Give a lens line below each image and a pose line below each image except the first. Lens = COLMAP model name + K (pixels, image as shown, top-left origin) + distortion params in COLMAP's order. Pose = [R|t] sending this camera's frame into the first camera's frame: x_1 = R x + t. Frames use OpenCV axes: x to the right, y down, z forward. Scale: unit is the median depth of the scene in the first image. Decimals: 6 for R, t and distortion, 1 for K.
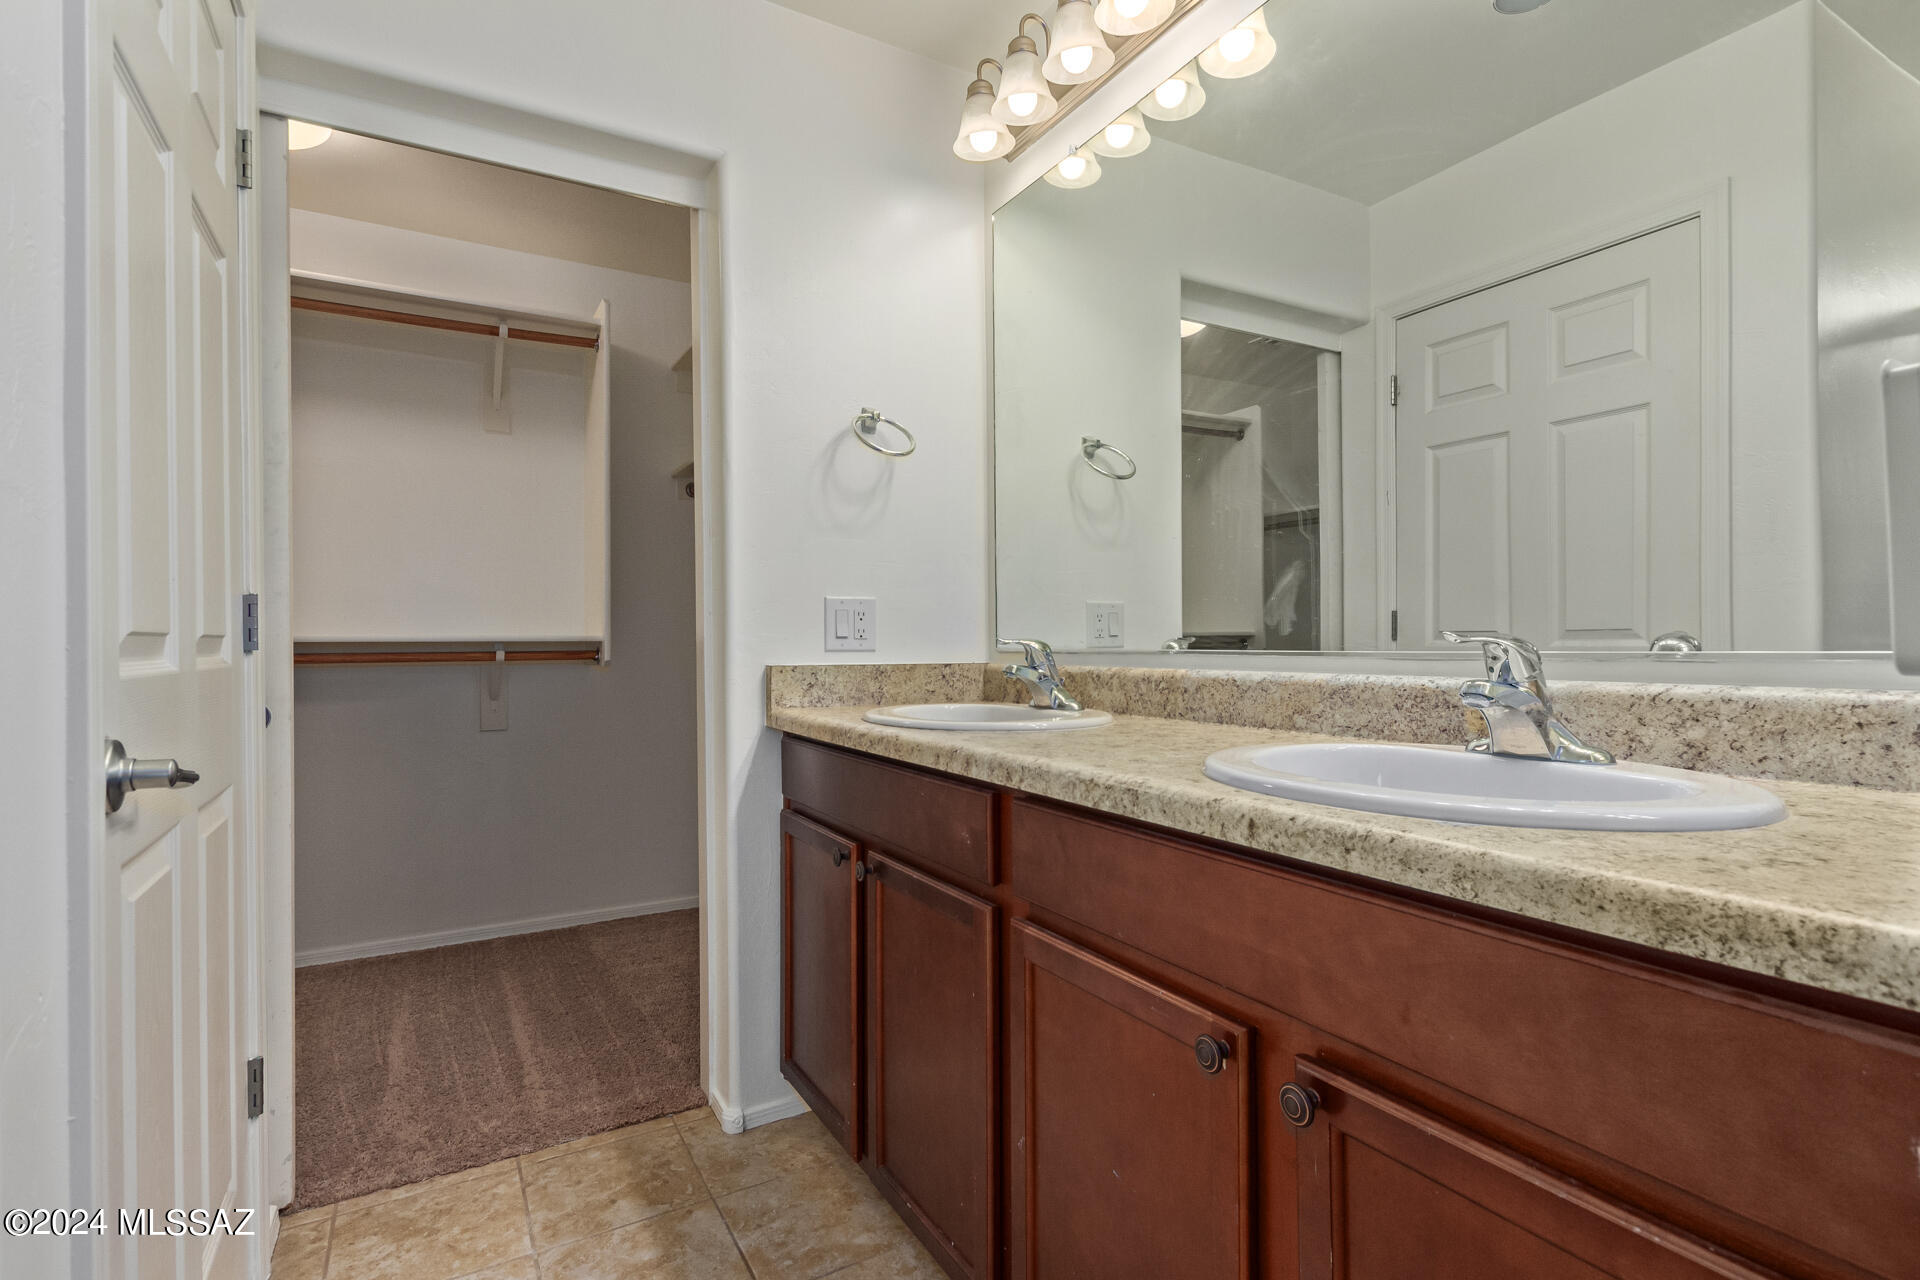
lens RADIAL K [[903.0, 0, 954.6], [0, 903.0, 640.4], [0, 0, 1]] dist [0.014006, -0.003797]
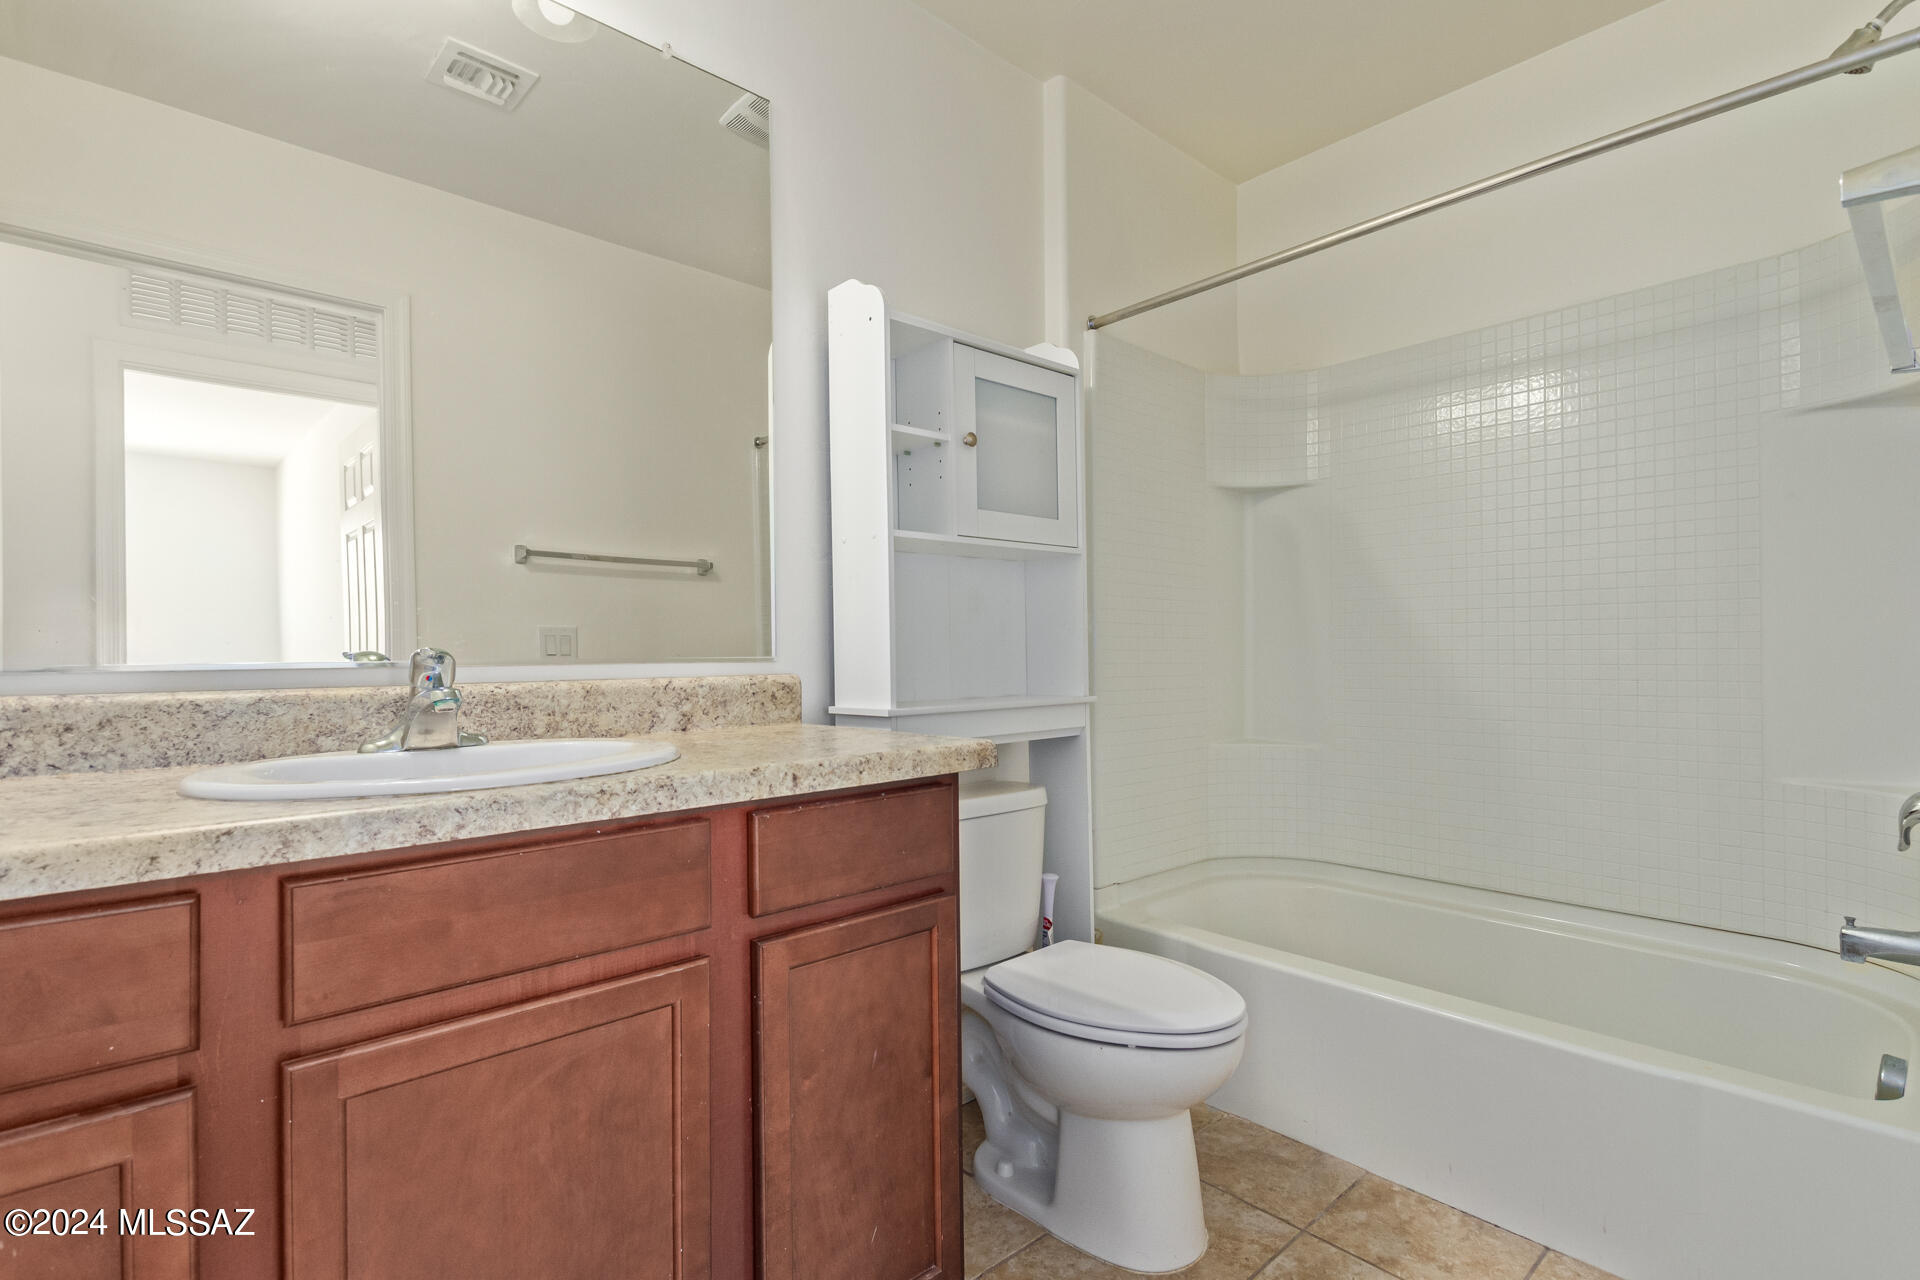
lens RADIAL K [[903.0, 0, 963.0], [0, 903.0, 650.0], [0, 0, 1]] dist [0.014006, -0.003797]
pose [[-0.234043, 0.014148, 0.972123, -0.893563], [0.009369, 0.999881, -0.012296, 0.022082], [-0.972181, 0.006230, -0.234147, 0.883290]]
